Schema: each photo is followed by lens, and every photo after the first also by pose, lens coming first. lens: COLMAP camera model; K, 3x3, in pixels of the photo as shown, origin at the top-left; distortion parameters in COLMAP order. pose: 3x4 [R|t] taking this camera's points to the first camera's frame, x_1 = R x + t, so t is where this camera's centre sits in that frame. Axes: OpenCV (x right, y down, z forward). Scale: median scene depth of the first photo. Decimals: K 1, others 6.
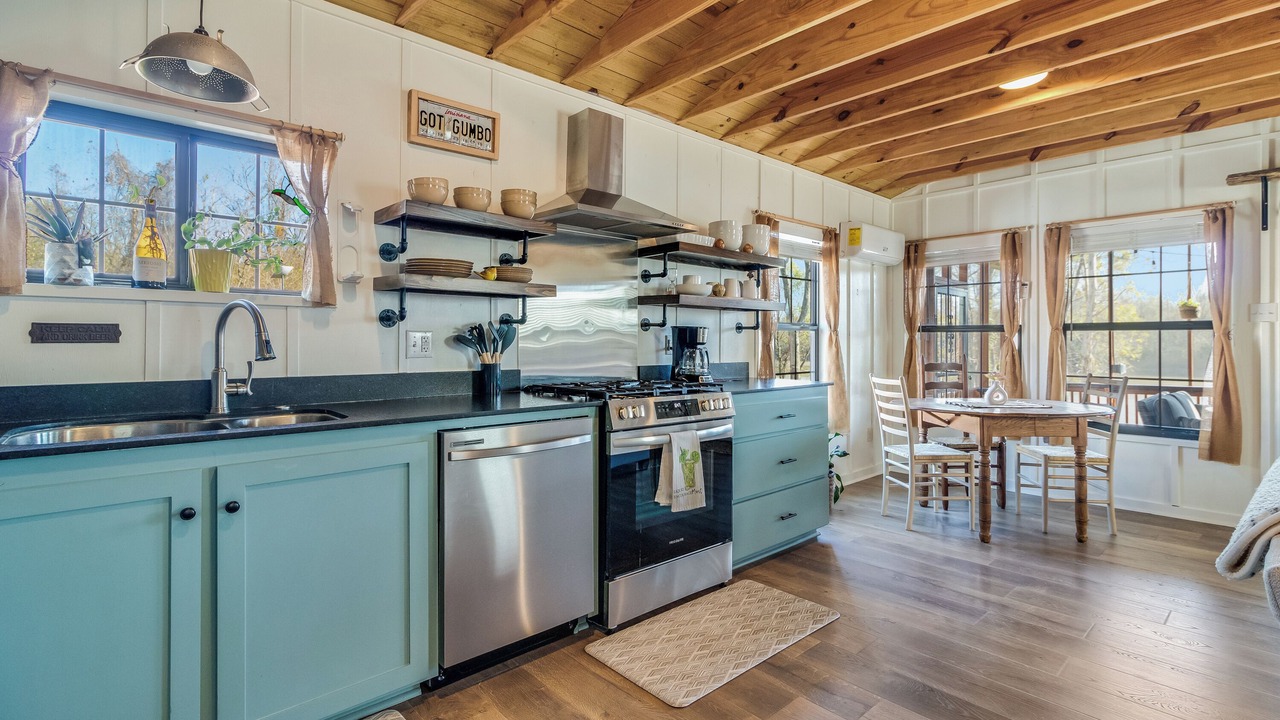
lens RADIAL K [[609.6, 0, 644.0], [0, 609.6, 335.4], [0, 0, 1]] dist [0.023262, -0.000273]
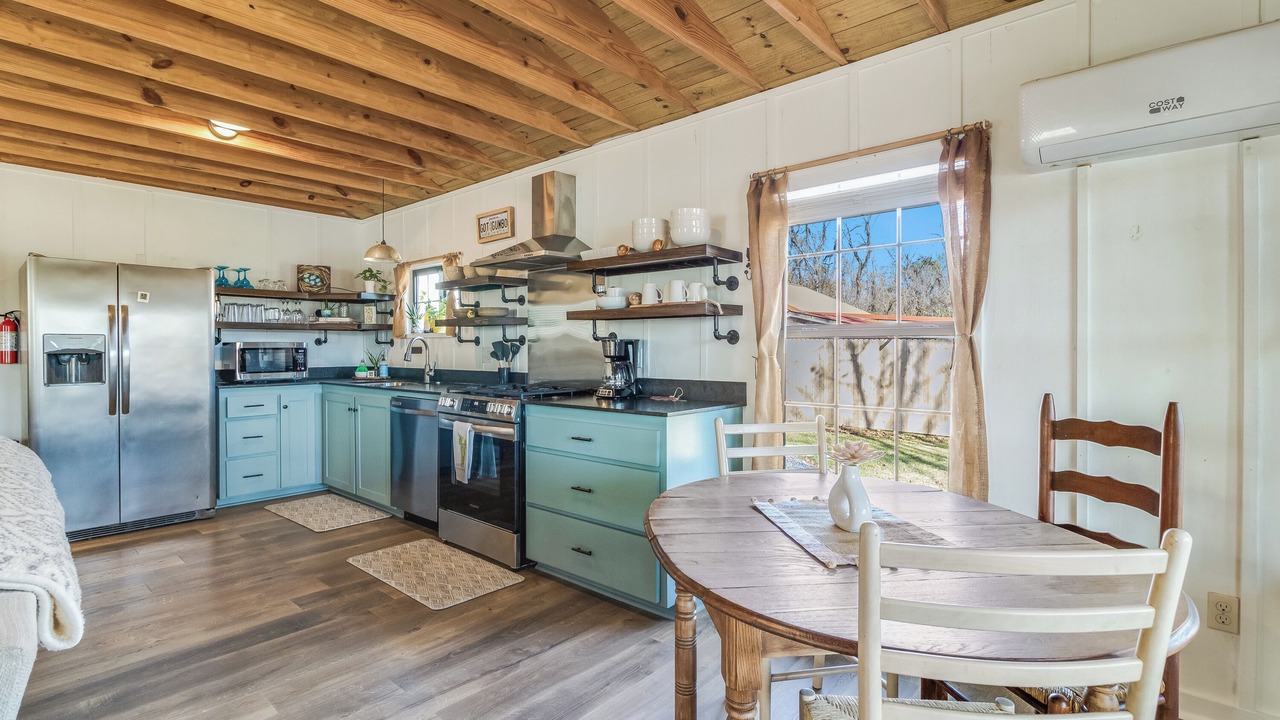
lens RADIAL K [[598.7, 0, 640.0], [0, 598.7, 360.0], [0, 0, 1]] dist [-0.000212, -0.000091]
pose [[0.102604, 0.005990, -0.994704, 1.428428], [-0.004837, 0.999973, 0.005523, 0.017533], [0.994710, 0.004245, 0.102631, 1.284714]]
